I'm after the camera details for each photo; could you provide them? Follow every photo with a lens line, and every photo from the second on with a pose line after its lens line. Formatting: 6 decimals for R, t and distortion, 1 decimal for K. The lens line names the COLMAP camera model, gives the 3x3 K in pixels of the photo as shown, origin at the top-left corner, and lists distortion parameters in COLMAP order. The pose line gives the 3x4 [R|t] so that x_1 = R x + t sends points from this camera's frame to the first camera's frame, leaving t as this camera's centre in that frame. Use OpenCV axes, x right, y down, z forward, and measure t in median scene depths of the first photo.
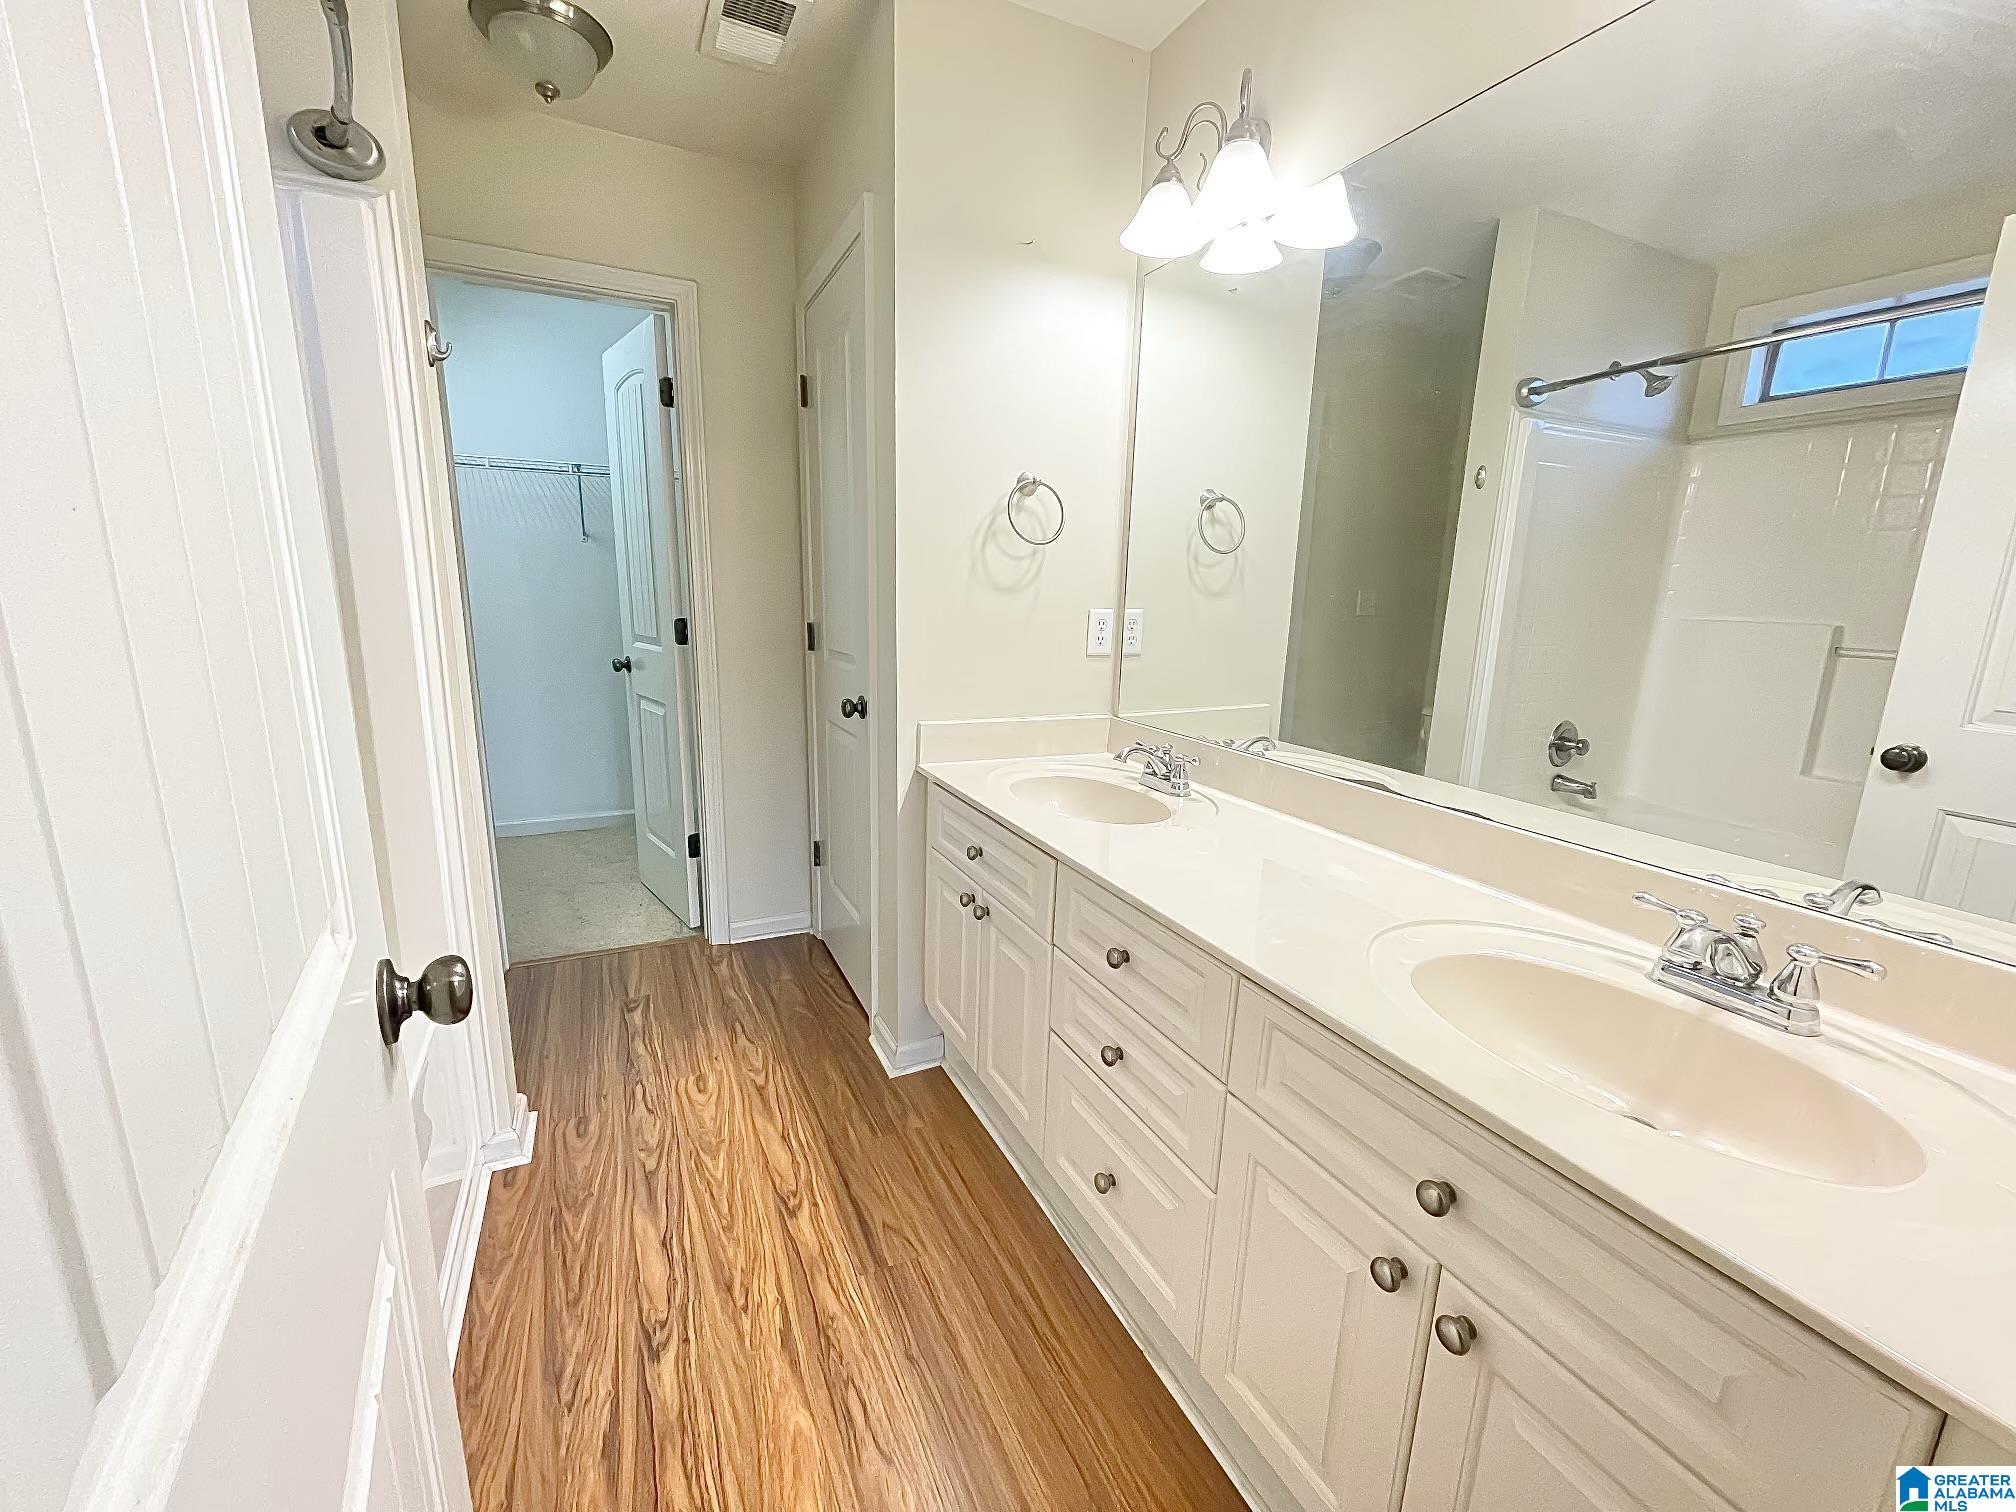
lens RADIAL K [[812.0, 0, 1003.9], [0, 812.0, 767.9], [0, 0, 1]] dist [-0.000034, -0.001684]
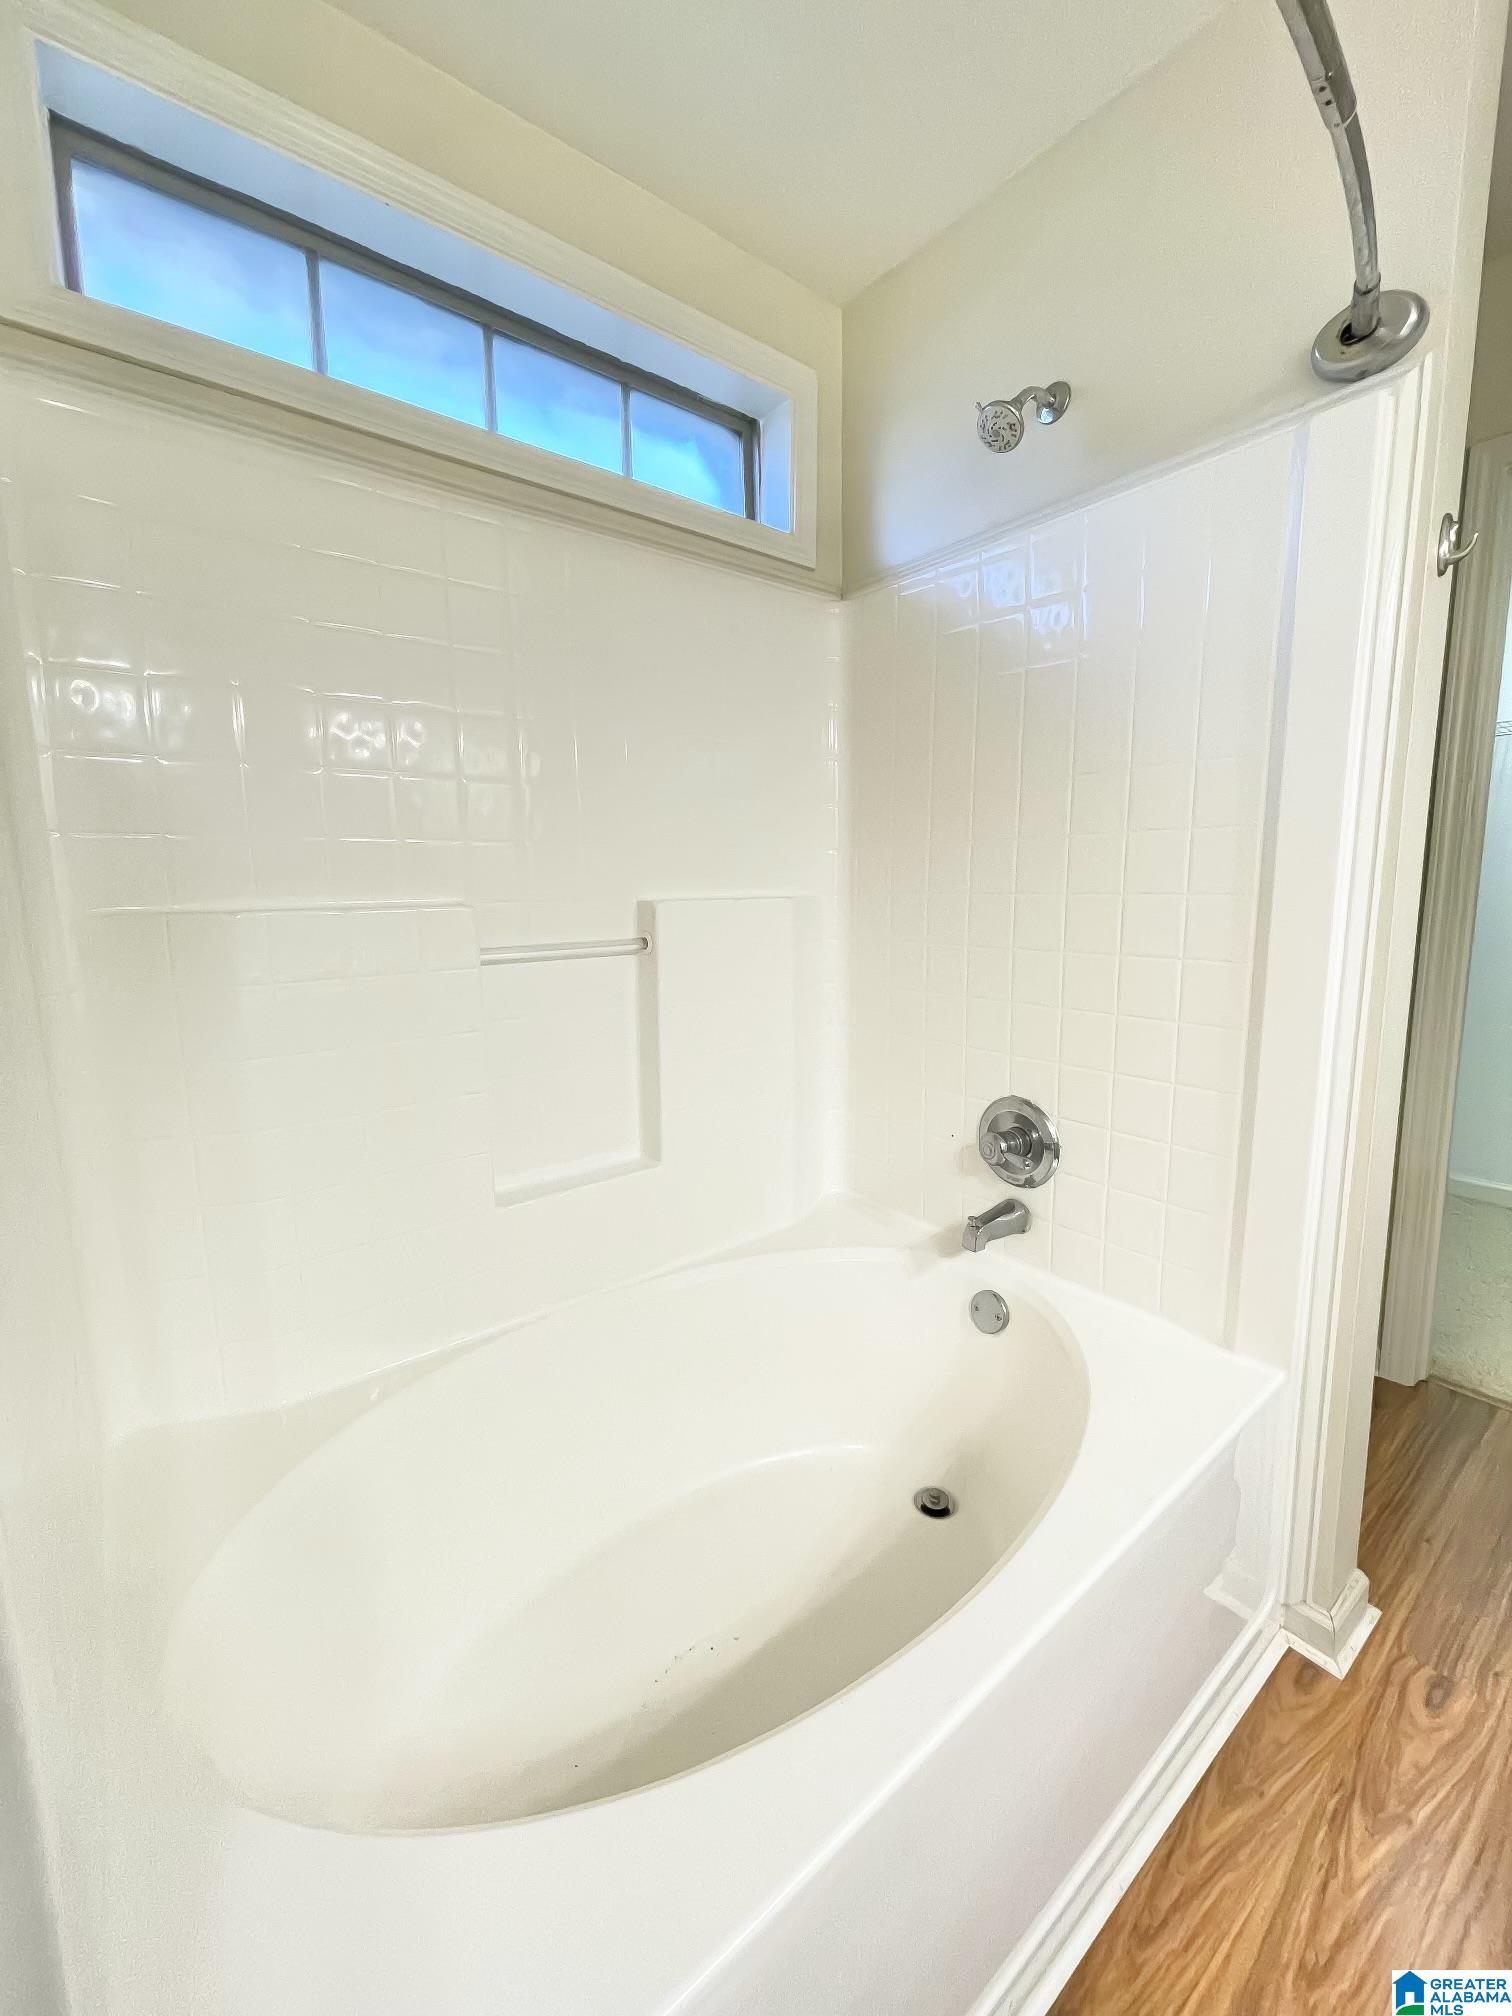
lens RADIAL K [[812.0, 0, 755.1], [0, 812.0, 1000.7], [0, 0, 1]] dist [-0.000034, -0.001684]
pose [[0.209289, 0.110805, -0.971556, -0.069946], [-0.180201, 0.980913, 0.073054, -0.051698], [0.961107, 0.159786, 0.225262, 0.250802]]
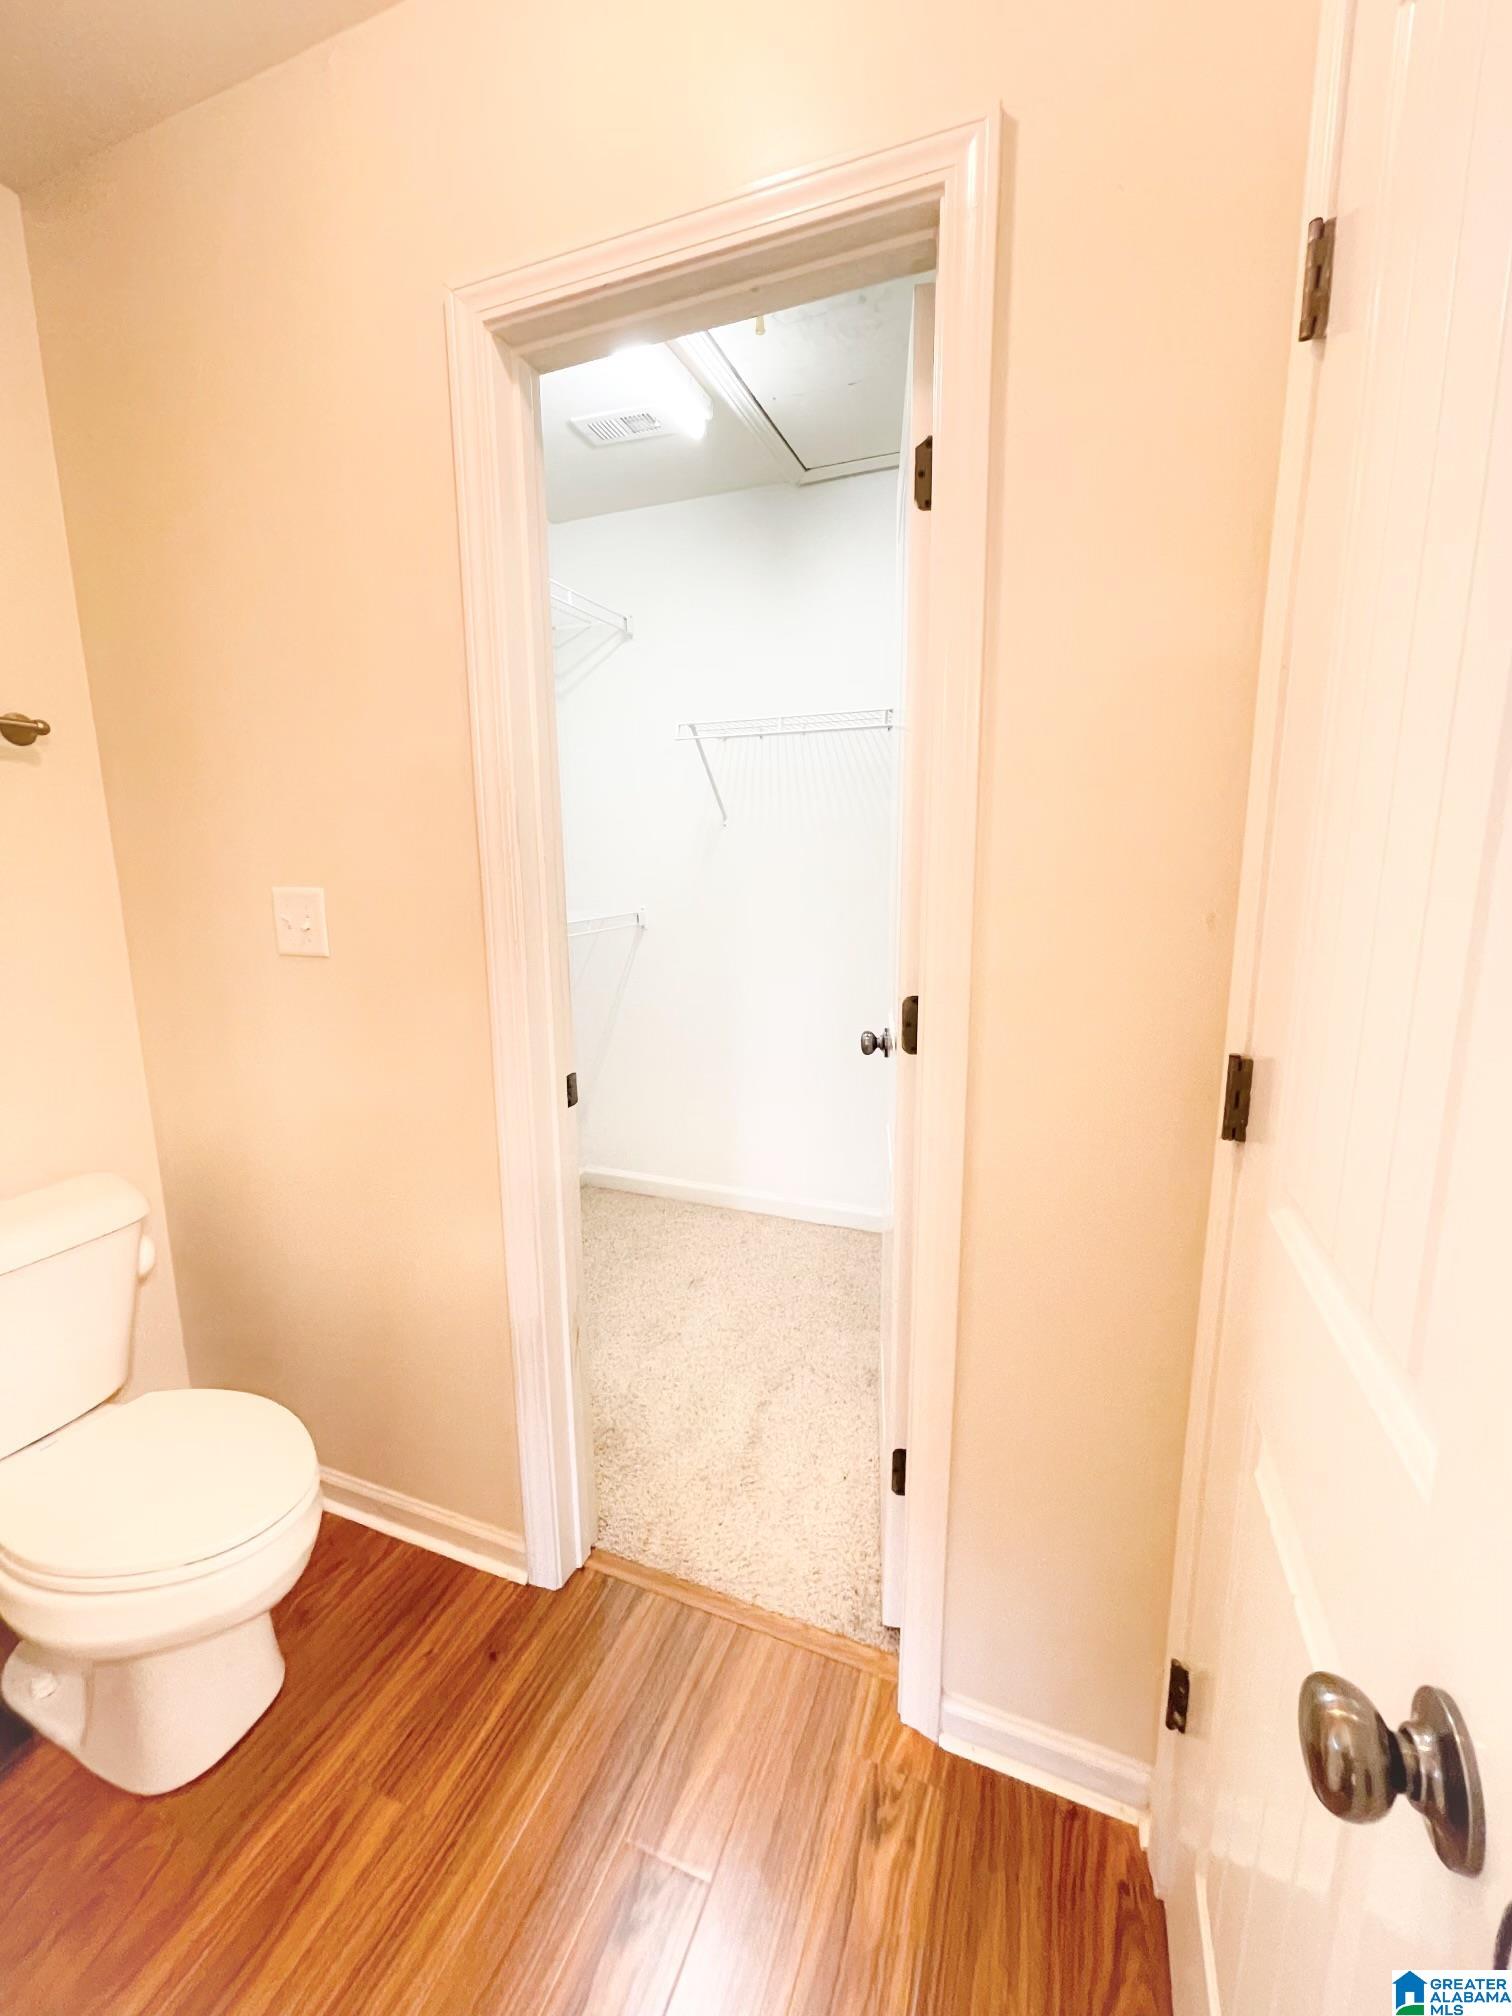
lens RADIAL K [[812.0, 0, 755.0], [0, 812.0, 1003.0], [0, 0, 1]] dist [-0.000034, -0.001684]
pose [[0.676587, 0.107060, -0.728538, -0.200031], [-0.126371, 0.991578, 0.028354, -0.267625], [0.725438, 0.072882, 0.684418, 0.931593]]
